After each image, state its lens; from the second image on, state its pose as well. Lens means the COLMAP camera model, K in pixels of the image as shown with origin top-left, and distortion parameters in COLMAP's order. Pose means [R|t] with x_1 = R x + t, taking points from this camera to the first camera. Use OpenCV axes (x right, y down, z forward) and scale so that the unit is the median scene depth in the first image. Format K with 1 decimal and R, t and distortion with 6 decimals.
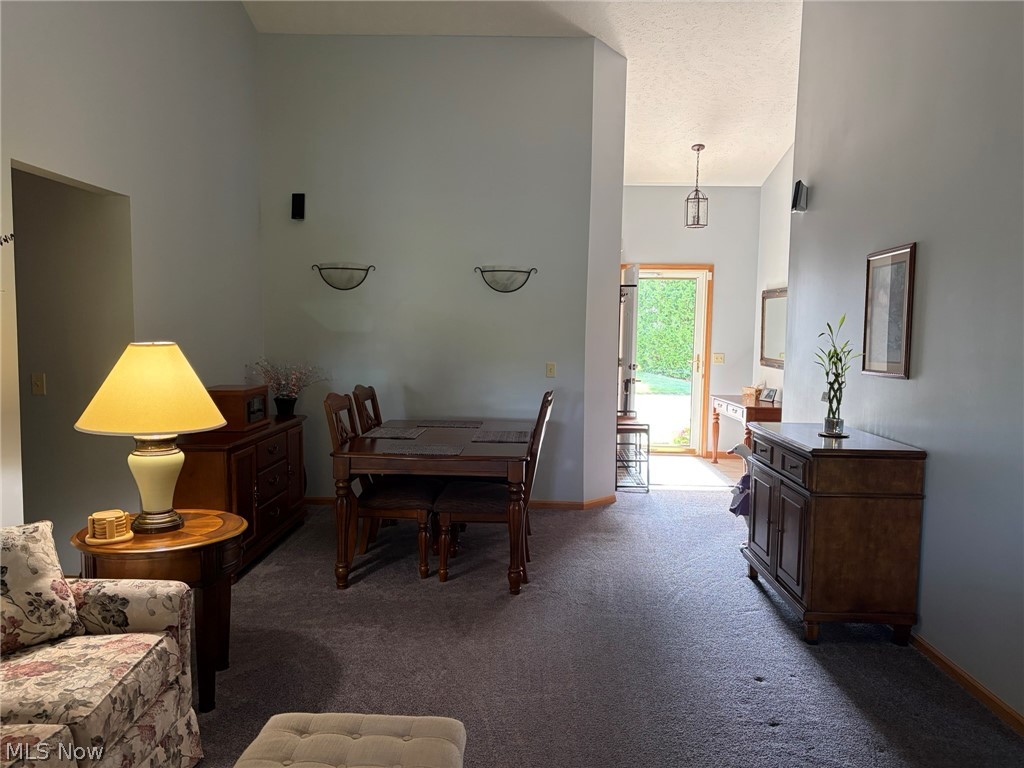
lens RADIAL K [[770.2, 0, 503.9], [0, 770.2, 389.7], [0, 0, 1]] dist [0.053330, -0.058108]
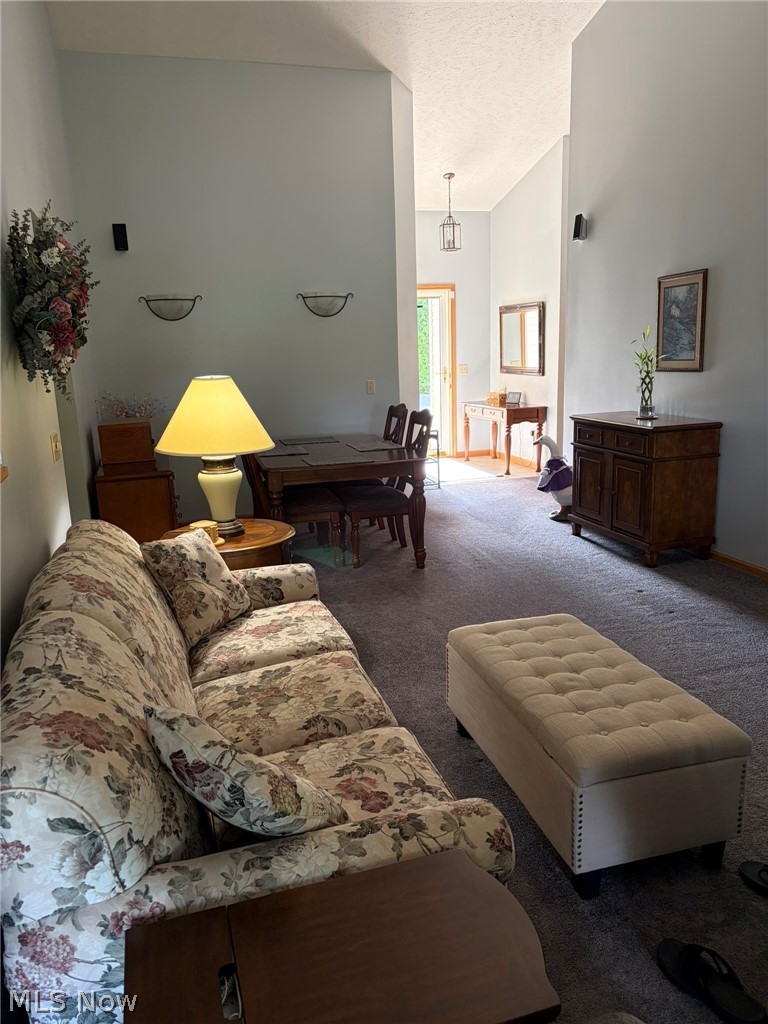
lens RADIAL K [[770.2, 0, 382.9], [0, 770.2, 517.9], [0, 0, 1]] dist [0.053330, -0.058108]
pose [[0.949500, -0.114944, 0.291955, -0.395950], [0.073929, 0.986242, 0.147857, -0.002761], [-0.304934, -0.118806, 0.944934, -0.137031]]
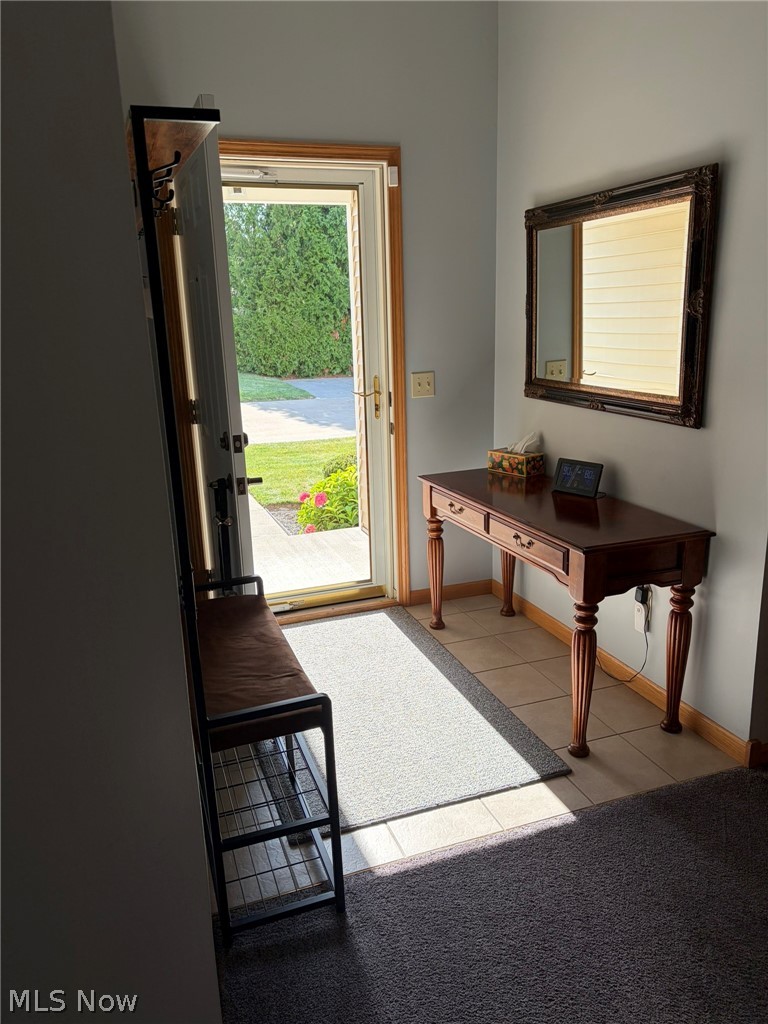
lens RADIAL K [[770.2, 0, 378.4], [0, 770.2, 534.9], [0, 0, 1]] dist [0.053330, -0.058108]
pose [[0.930236, -0.145945, 0.336690, 0.199815], [0.077072, 0.974749, 0.209581, -0.105041], [-0.358776, -0.169011, 0.917995, 1.237071]]
